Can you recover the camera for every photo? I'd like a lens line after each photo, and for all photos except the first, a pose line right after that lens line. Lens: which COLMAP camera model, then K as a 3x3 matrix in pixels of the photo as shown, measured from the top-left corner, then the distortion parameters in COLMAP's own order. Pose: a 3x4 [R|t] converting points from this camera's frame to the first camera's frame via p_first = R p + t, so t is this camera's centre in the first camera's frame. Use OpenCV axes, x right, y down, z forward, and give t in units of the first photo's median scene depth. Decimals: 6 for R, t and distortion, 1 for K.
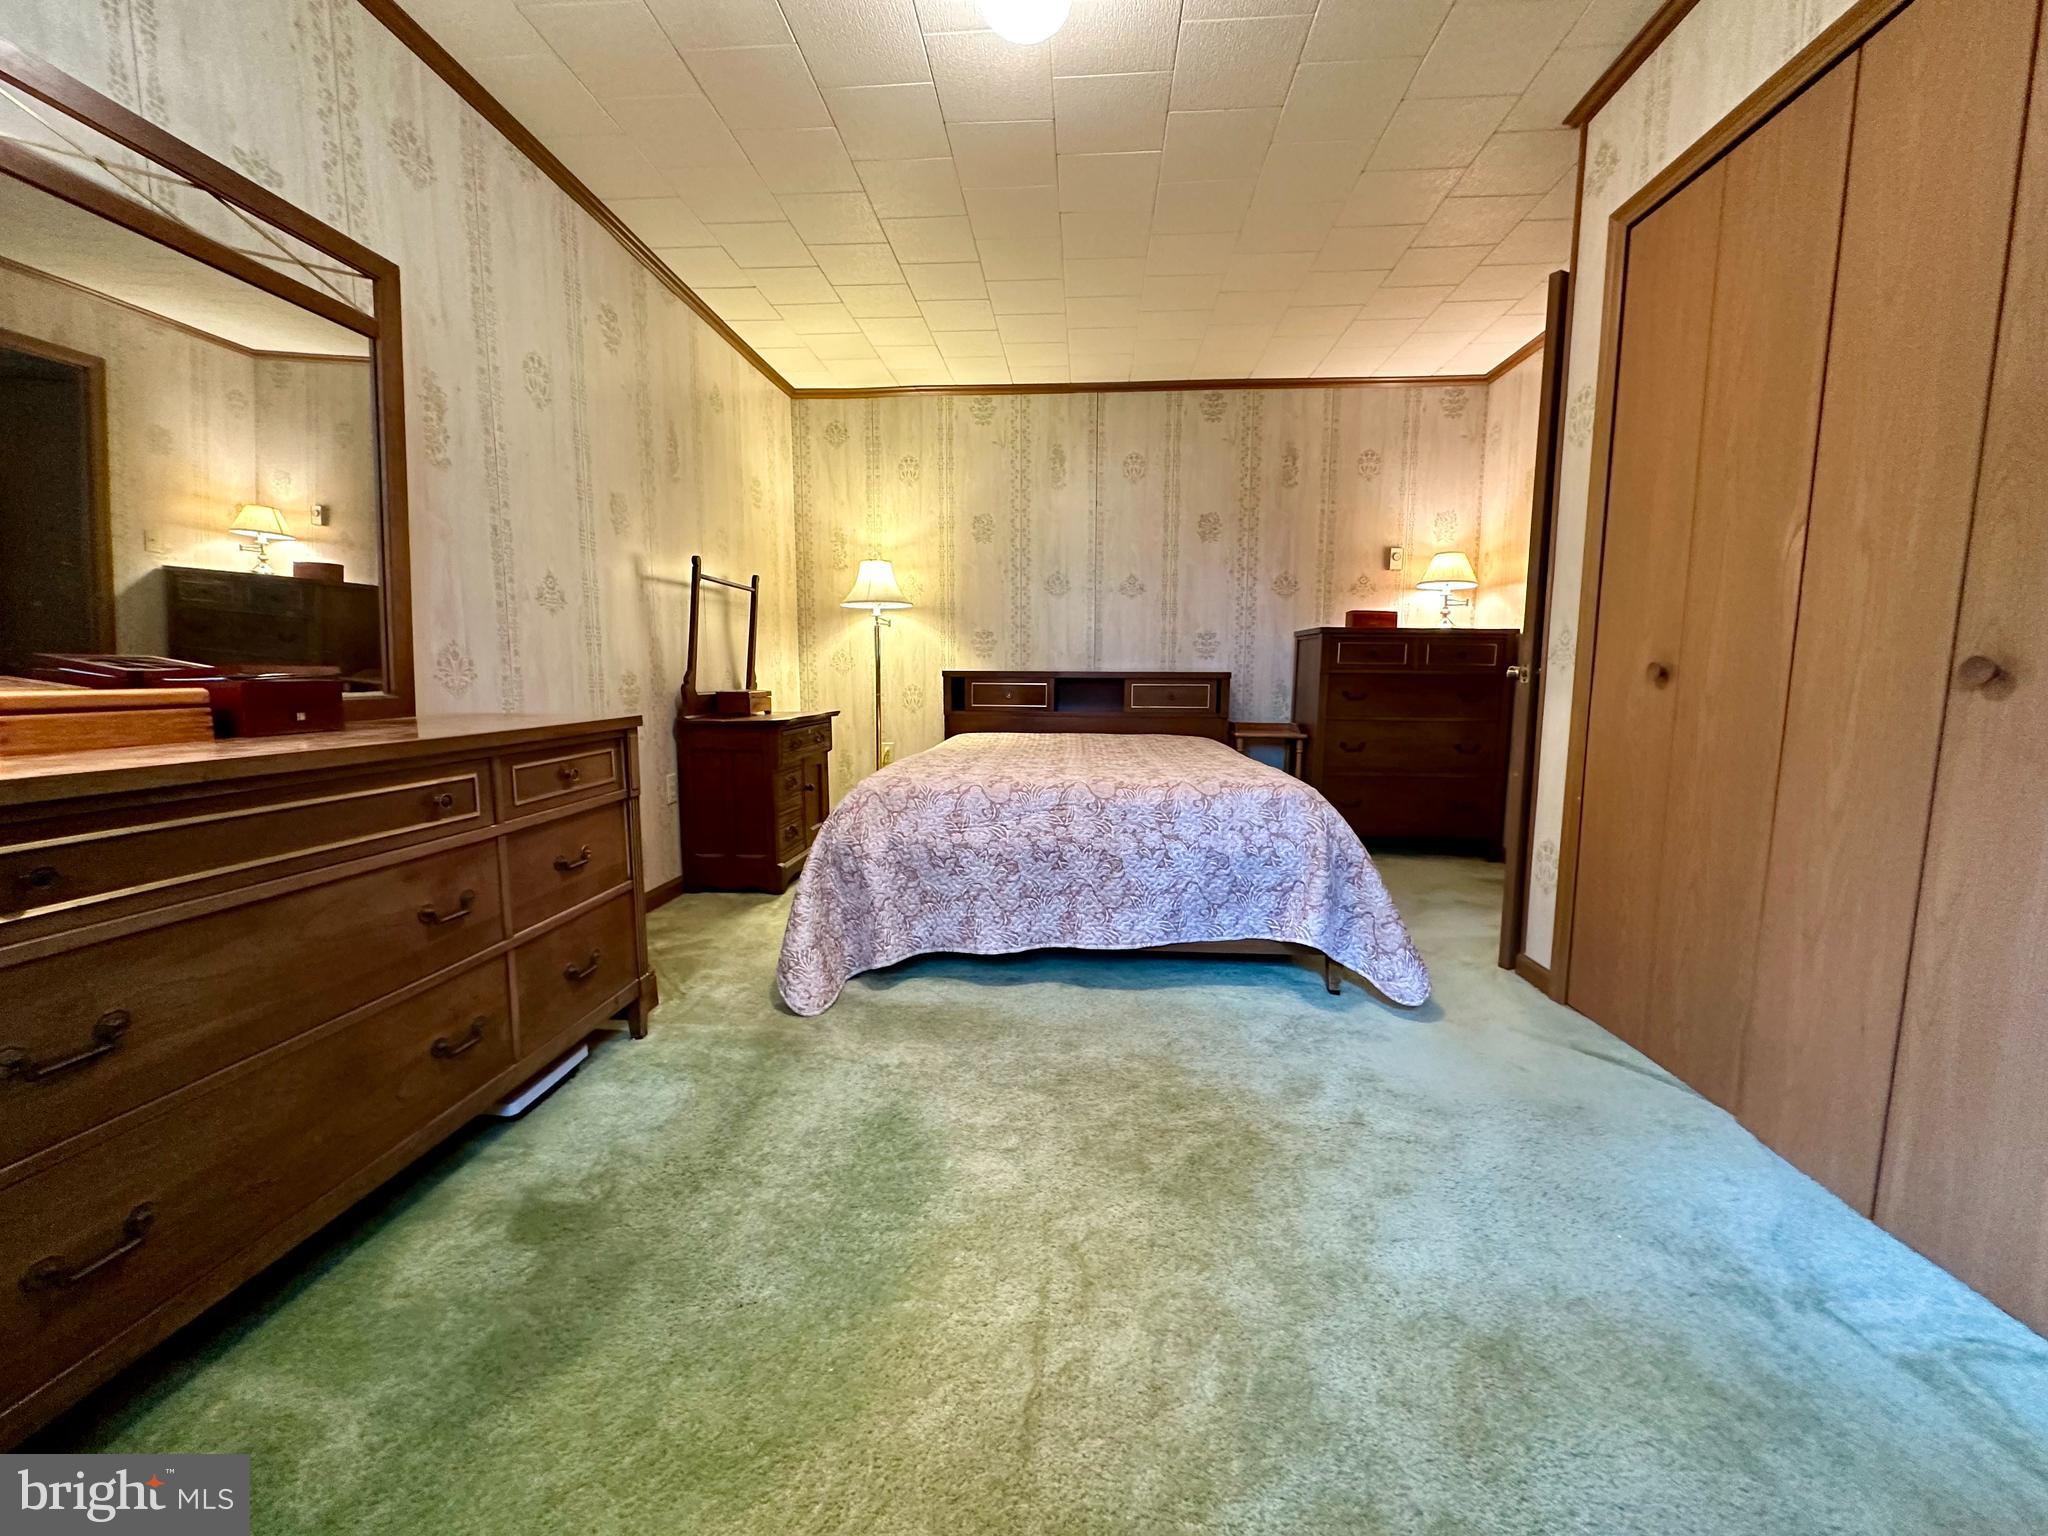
lens RADIAL K [[819.6, 0, 1025.0], [0, 819.6, 762.6], [0, 0, 1]] dist [0.000657, 0.000853]
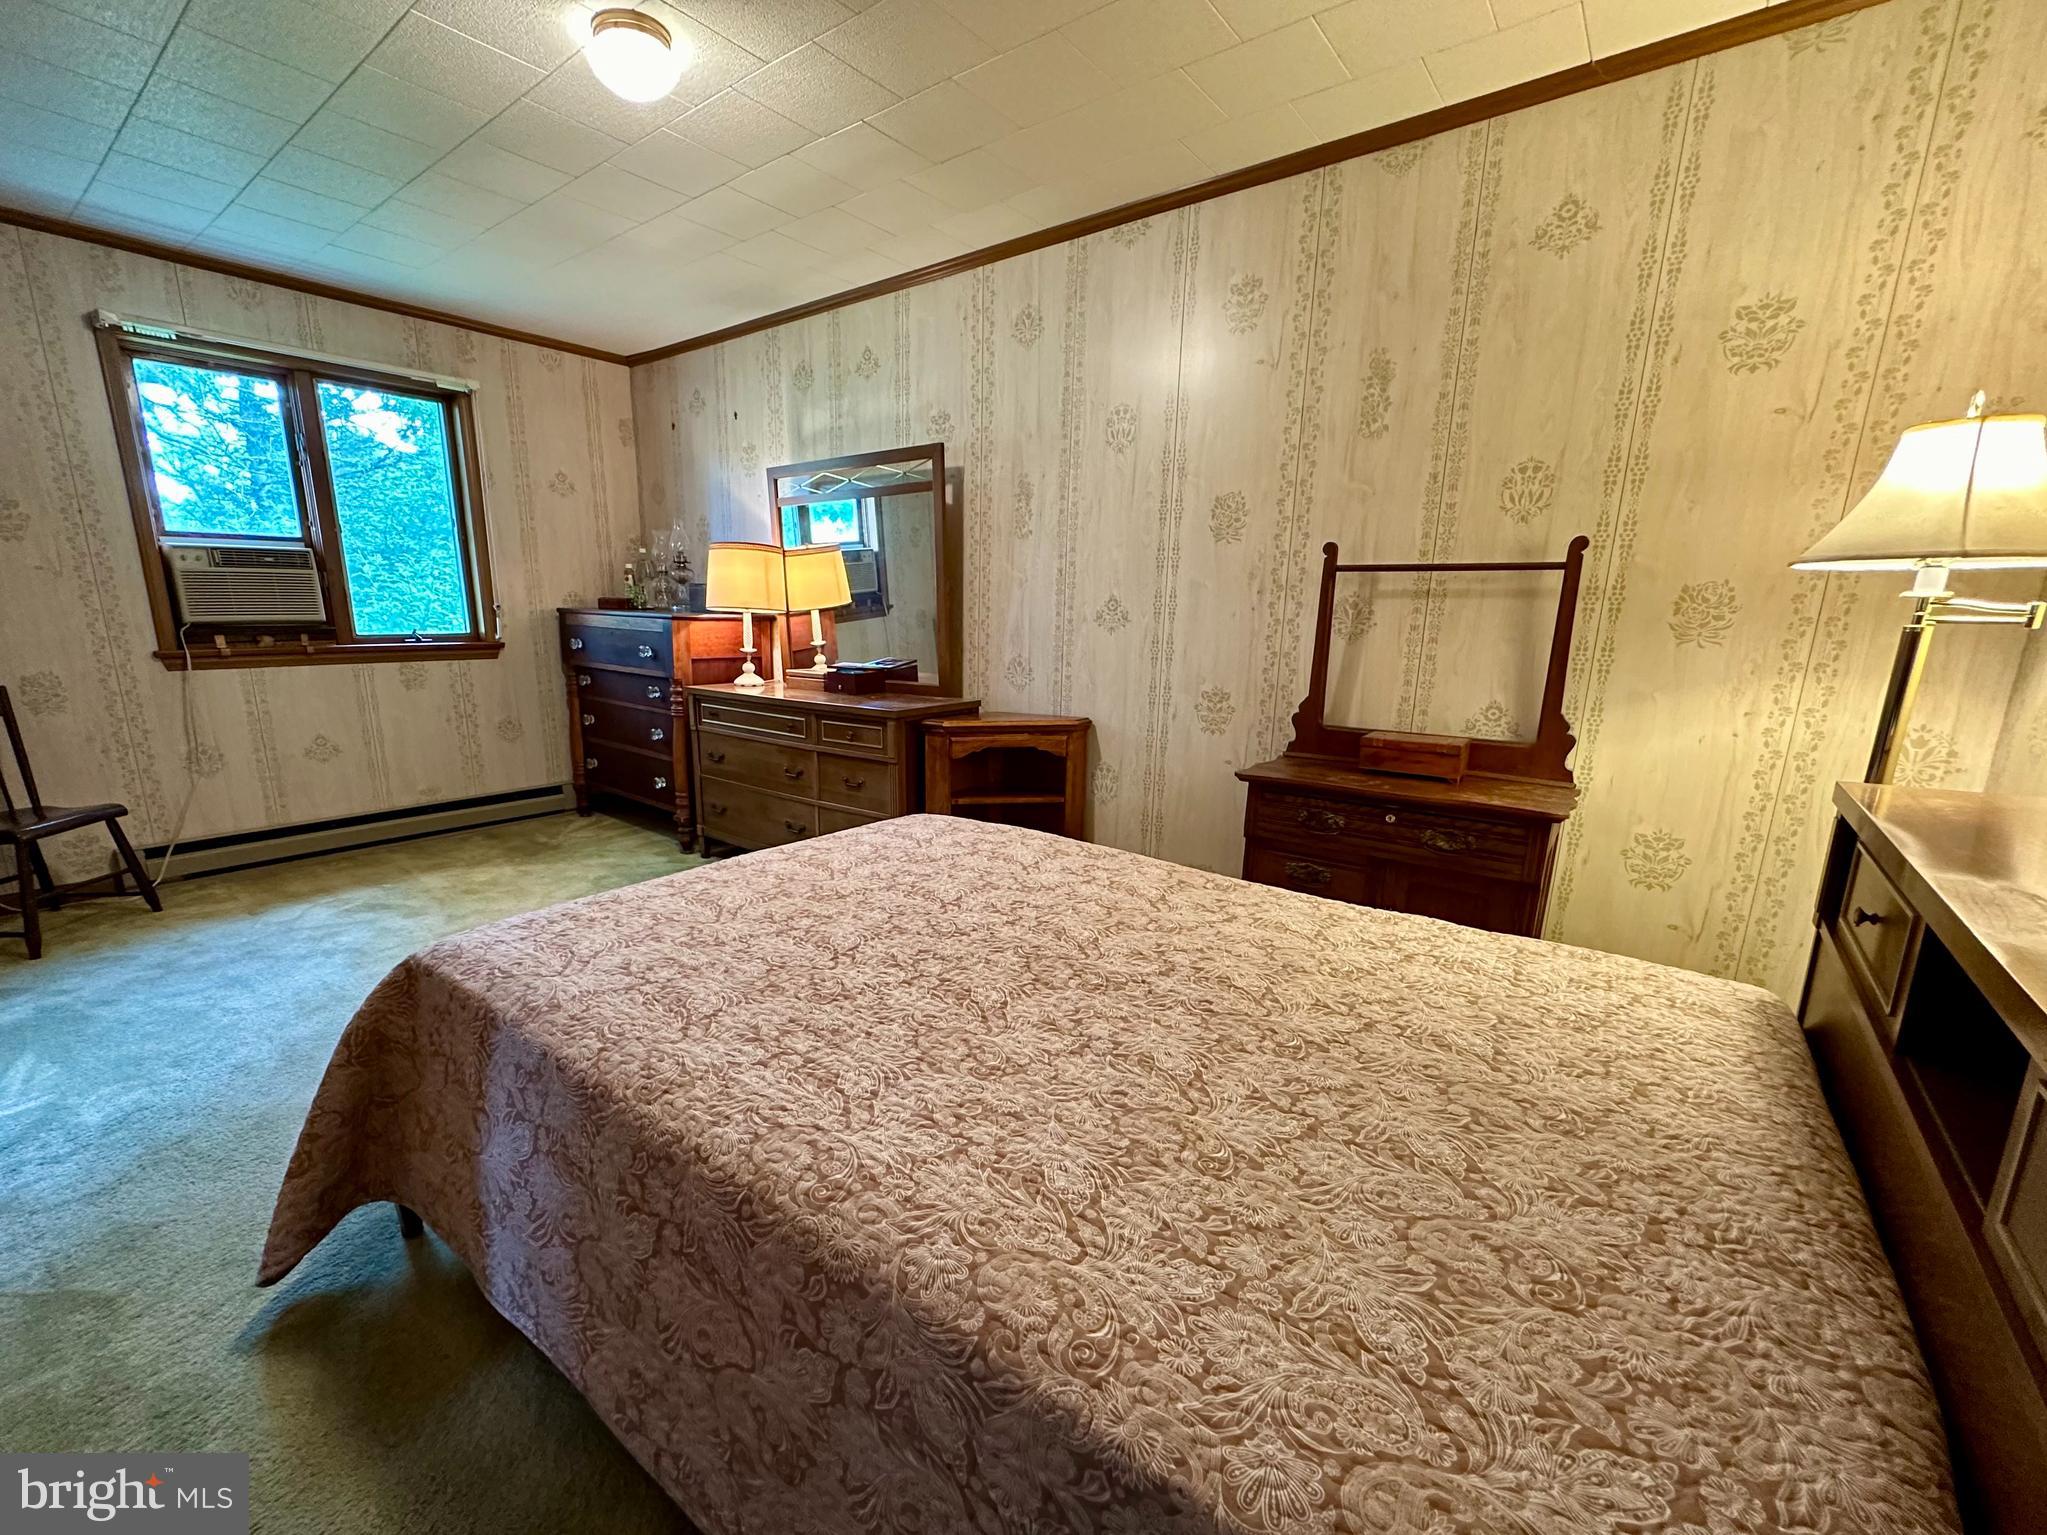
lens RADIAL K [[819.2, 0, 1021.5], [0, 819.2, 777.5], [0, 0, 1]] dist [0.000657, 0.000853]
pose [[-0.542830, 0.161629, -0.824143, 0.541193], [-0.108952, 0.959462, 0.259929, -0.300899], [0.832746, 0.230889, -0.503214, 1.690659]]
